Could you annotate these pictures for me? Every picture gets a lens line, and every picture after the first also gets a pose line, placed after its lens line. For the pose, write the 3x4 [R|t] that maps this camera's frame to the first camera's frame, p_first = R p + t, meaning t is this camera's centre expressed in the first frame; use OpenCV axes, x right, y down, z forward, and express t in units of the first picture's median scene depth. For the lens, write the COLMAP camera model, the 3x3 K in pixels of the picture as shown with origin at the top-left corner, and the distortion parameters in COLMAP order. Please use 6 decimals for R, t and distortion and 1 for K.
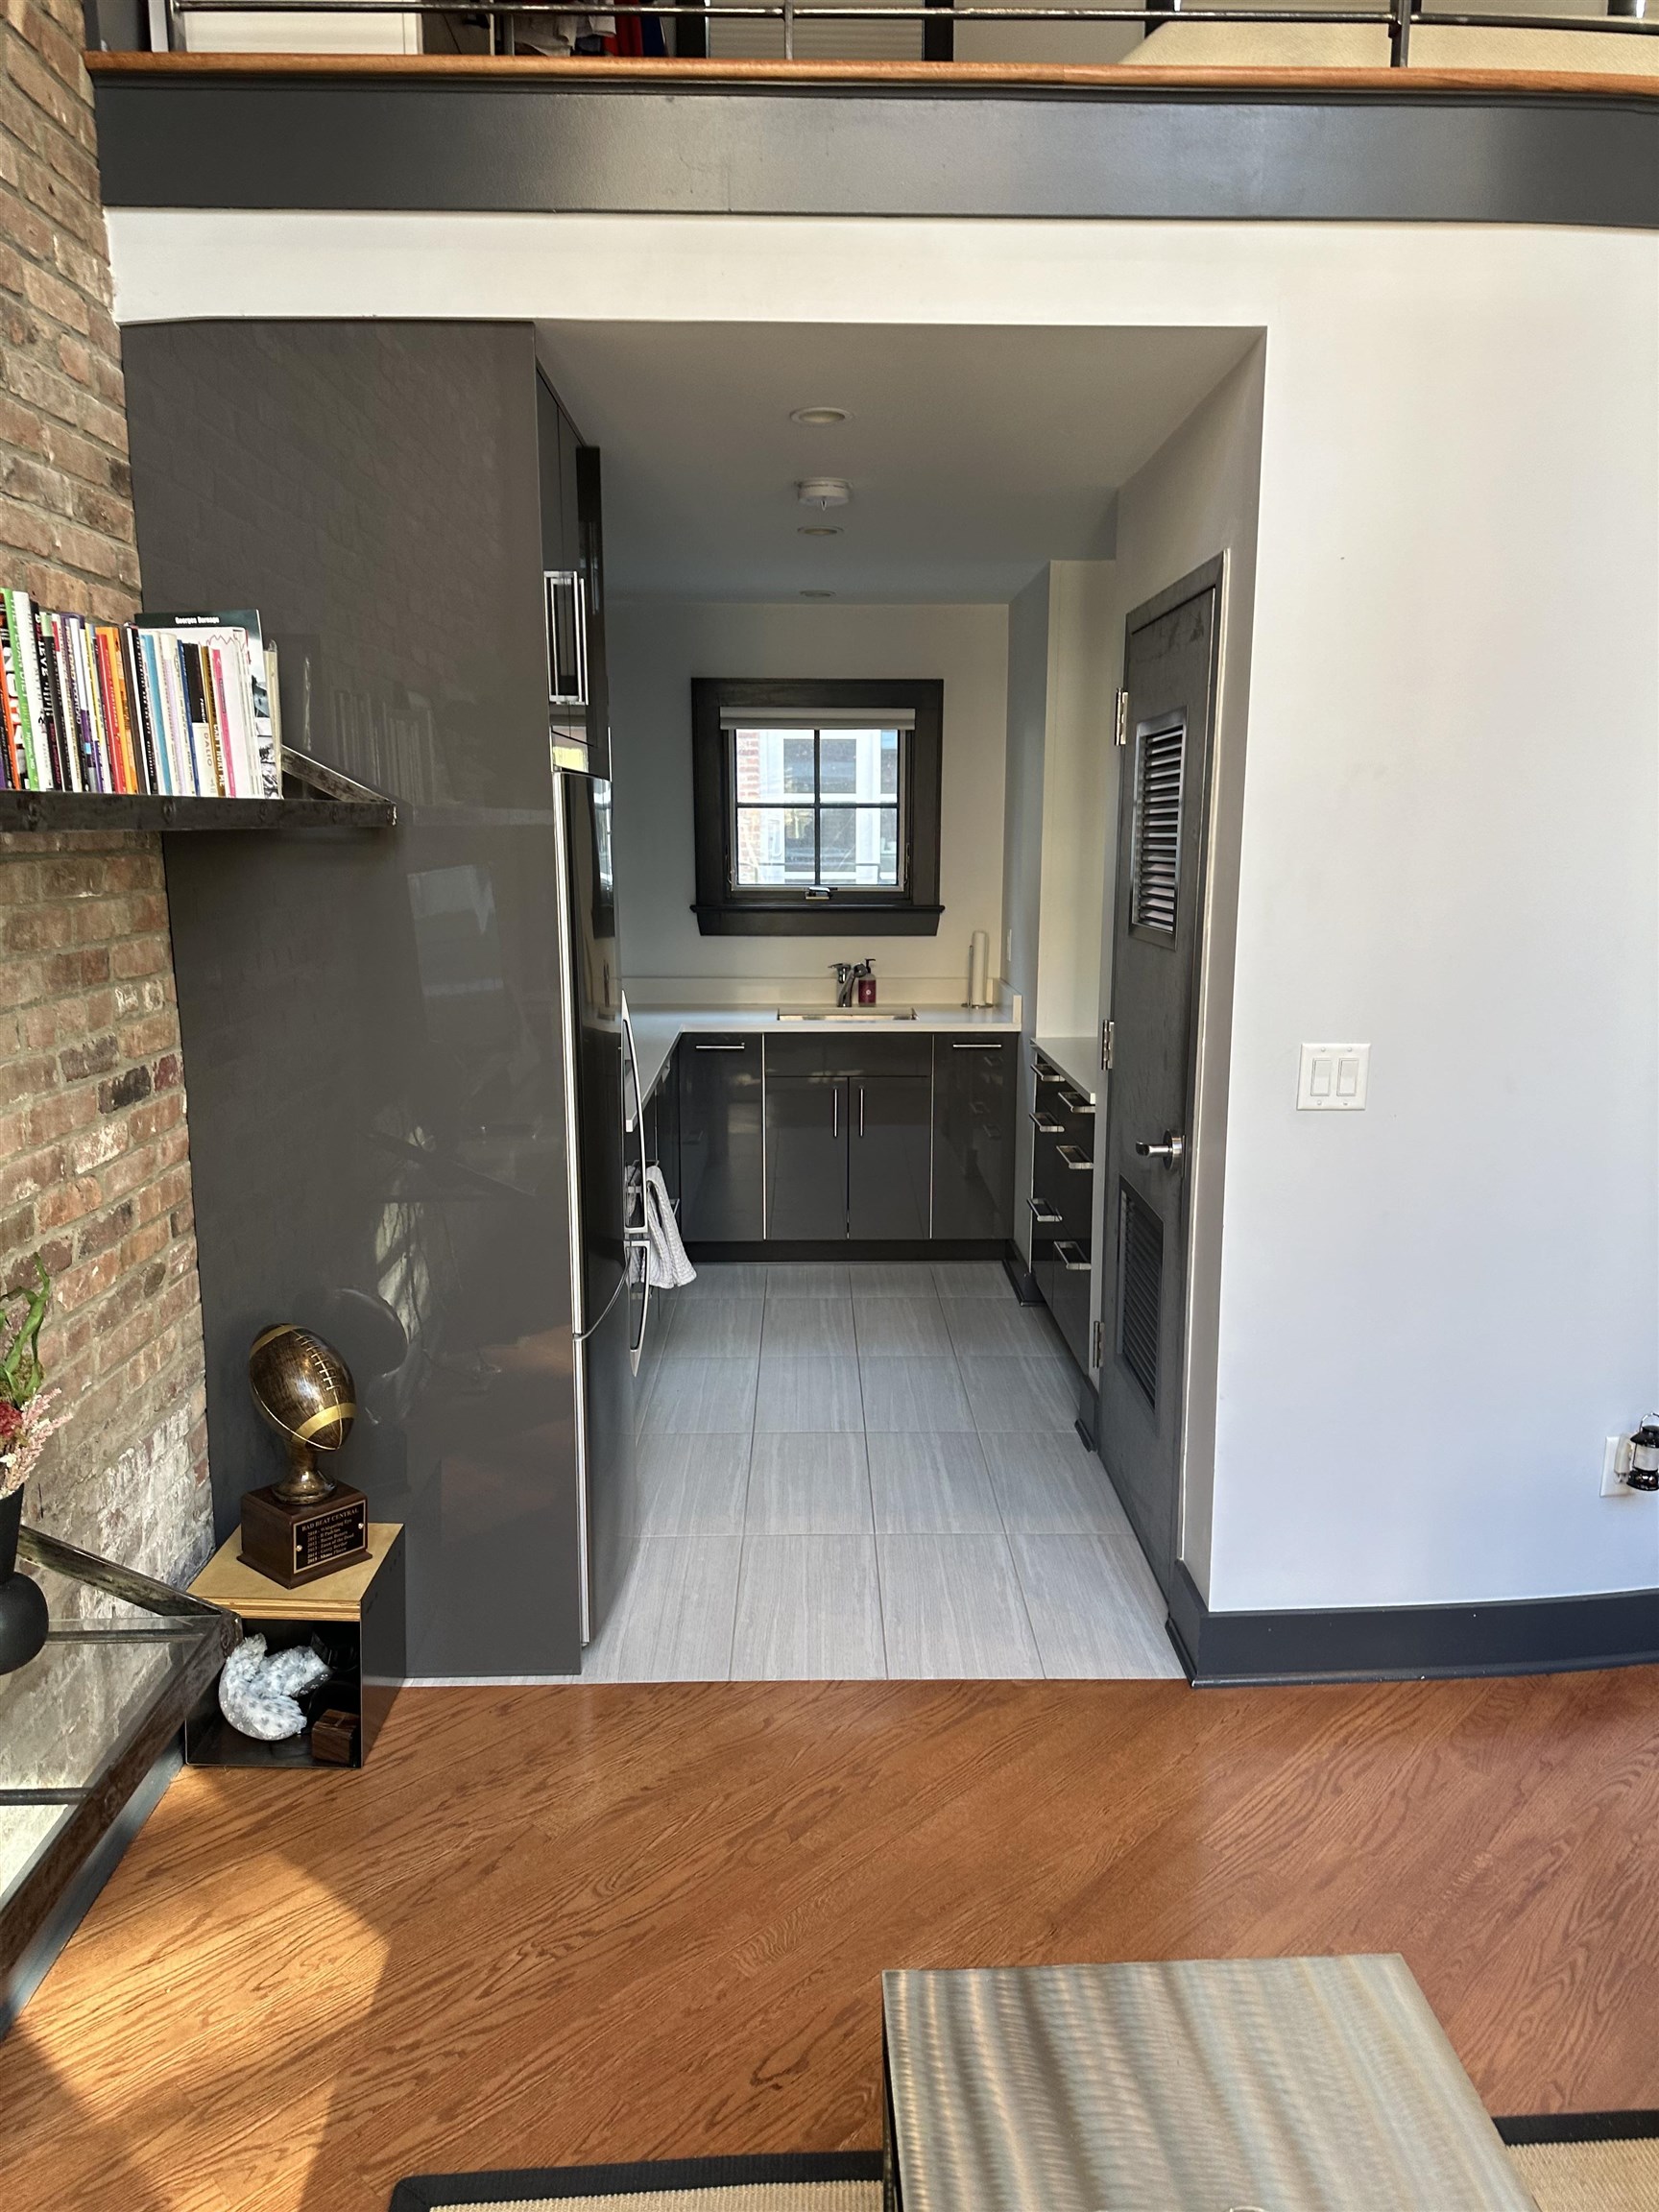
lens RADIAL K [[1484.3, 0, 835.0], [0, 1484.3, 1095.3], [0, 0, 1]] dist [0.102330, -0.183926]
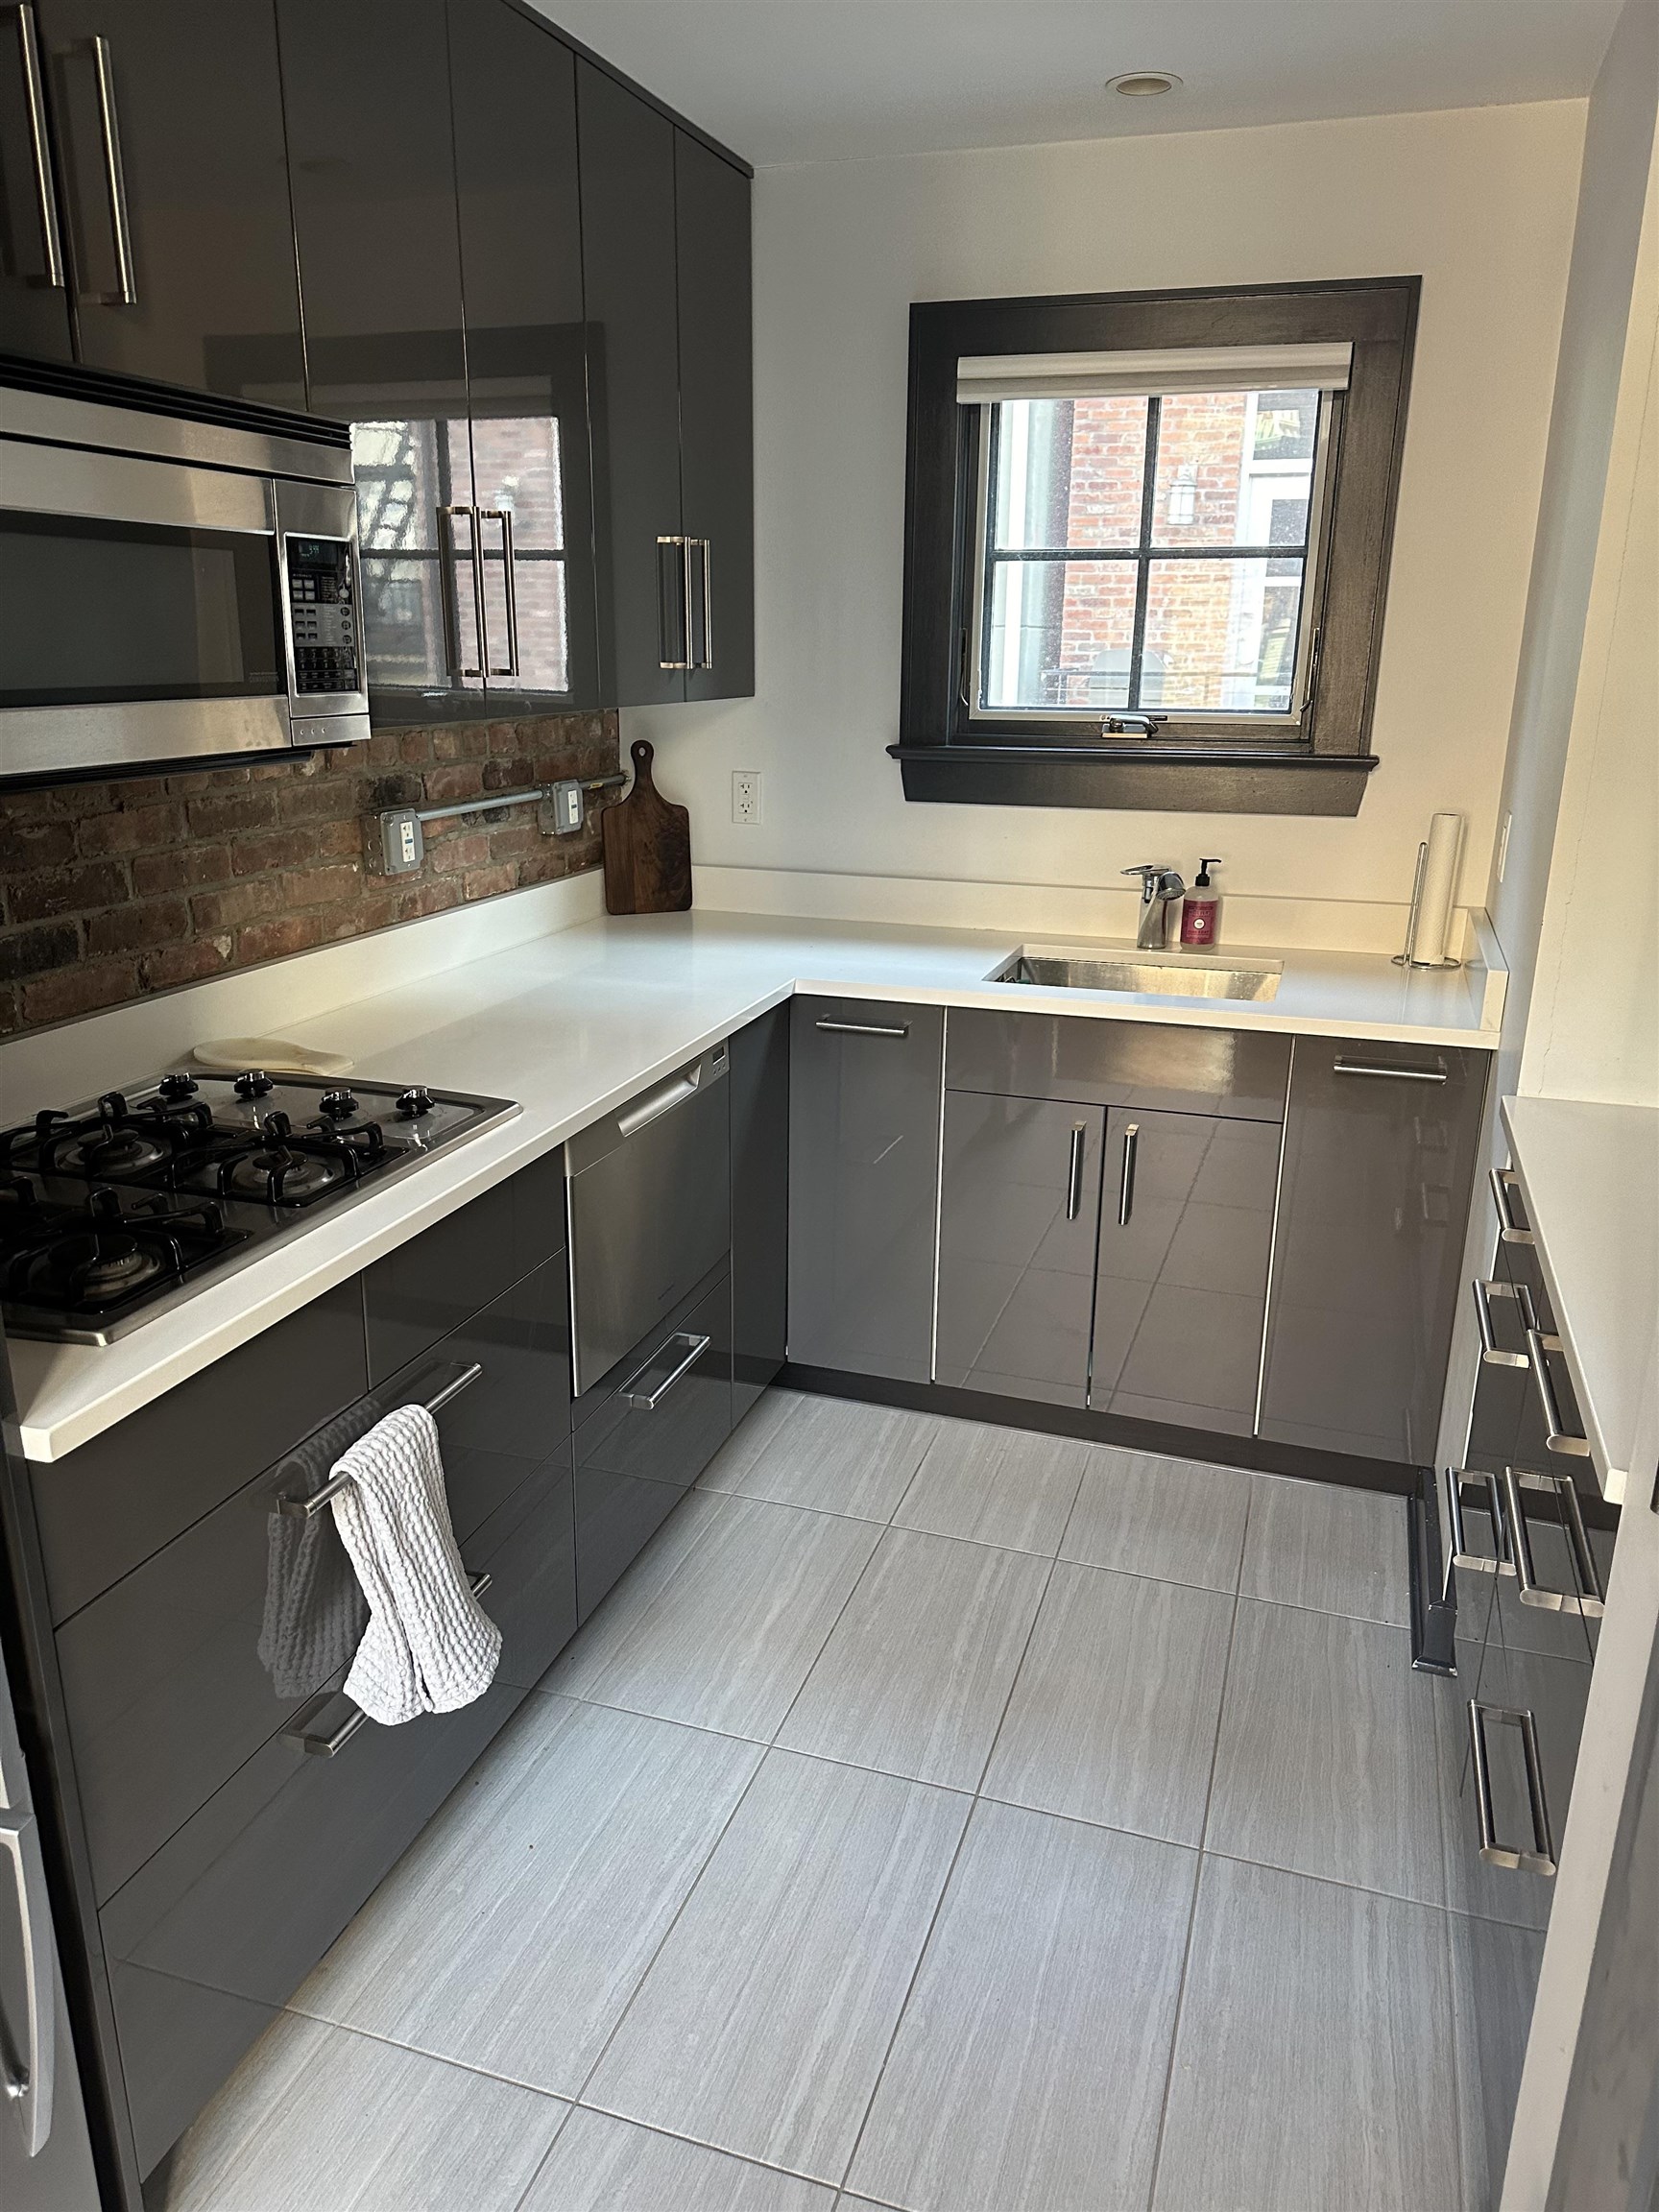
lens RADIAL K [[1484.3, 0, 835.0], [0, 1484.3, 1095.3], [0, 0, 1]] dist [0.102330, -0.183926]
pose [[0.940542, 0.105712, -0.322808, 0.077526], [-0.066282, 0.989189, 0.130814, -0.070090], [0.333147, -0.101640, 0.937381, 0.460647]]
